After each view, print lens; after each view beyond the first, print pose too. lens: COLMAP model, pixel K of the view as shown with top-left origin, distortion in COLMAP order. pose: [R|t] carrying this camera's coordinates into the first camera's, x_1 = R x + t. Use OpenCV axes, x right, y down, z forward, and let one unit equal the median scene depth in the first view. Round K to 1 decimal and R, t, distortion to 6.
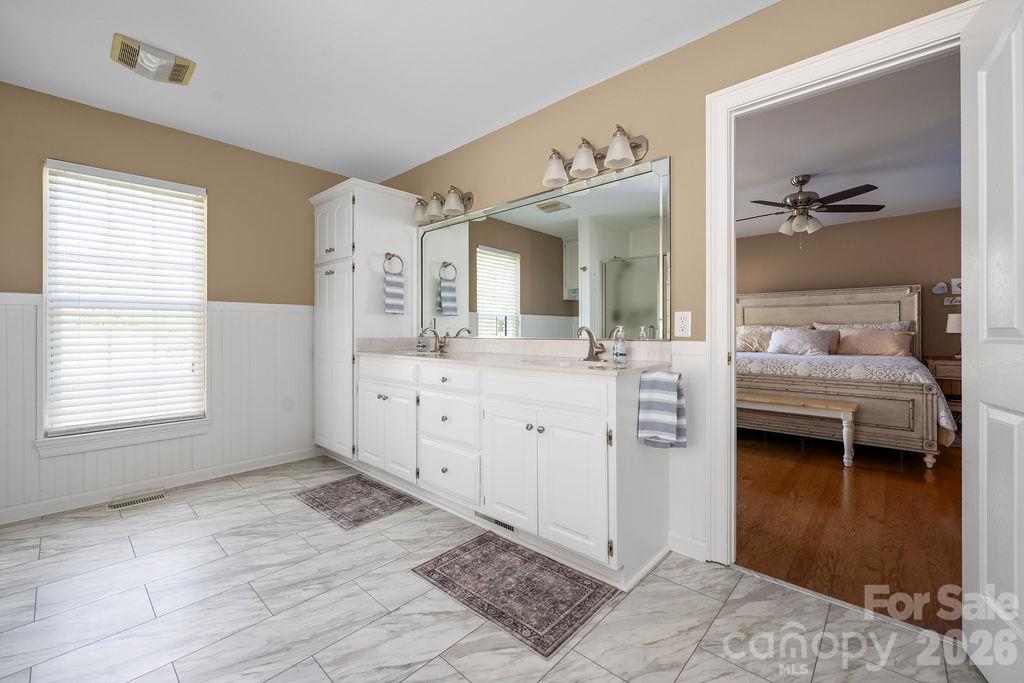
lens RADIAL K [[417.6, 0, 508.2], [0, 417.6, 332.8], [0, 0, 1]] dist [0.002778, -0.000316]
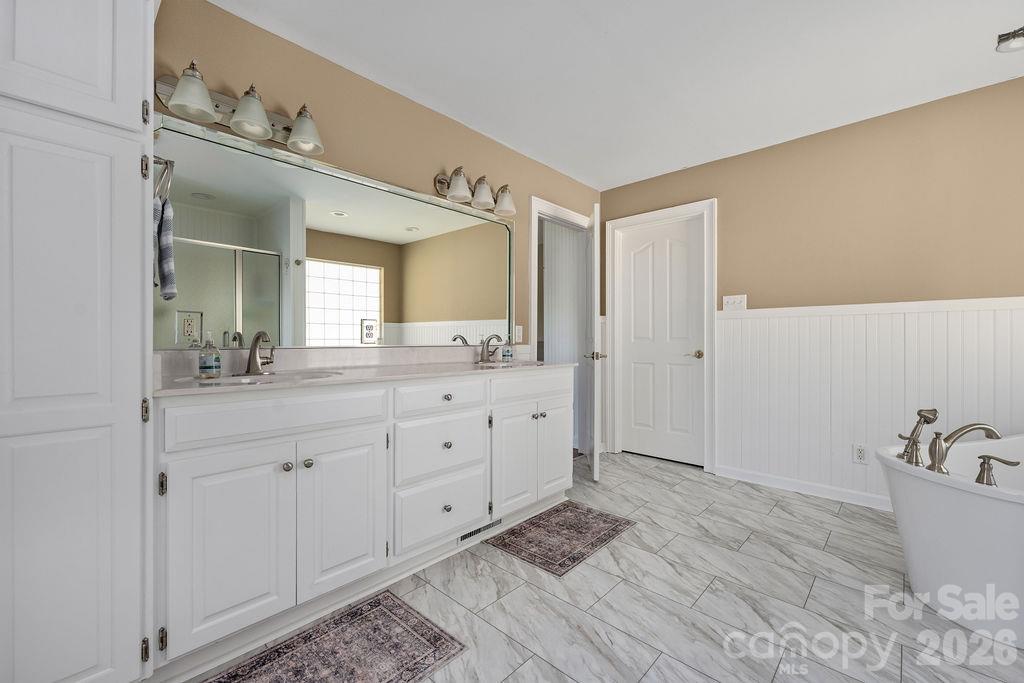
lens RADIAL K [[417.6, 0, 512.3], [0, 417.6, 339.1], [0, 0, 1]] dist [0.002778, -0.000316]
pose [[0.009323, -0.001372, 0.999956, -1.445044], [-0.001784, 0.999997, 0.001388, -0.005885], [-0.999955, -0.001797, 0.009321, 1.292854]]
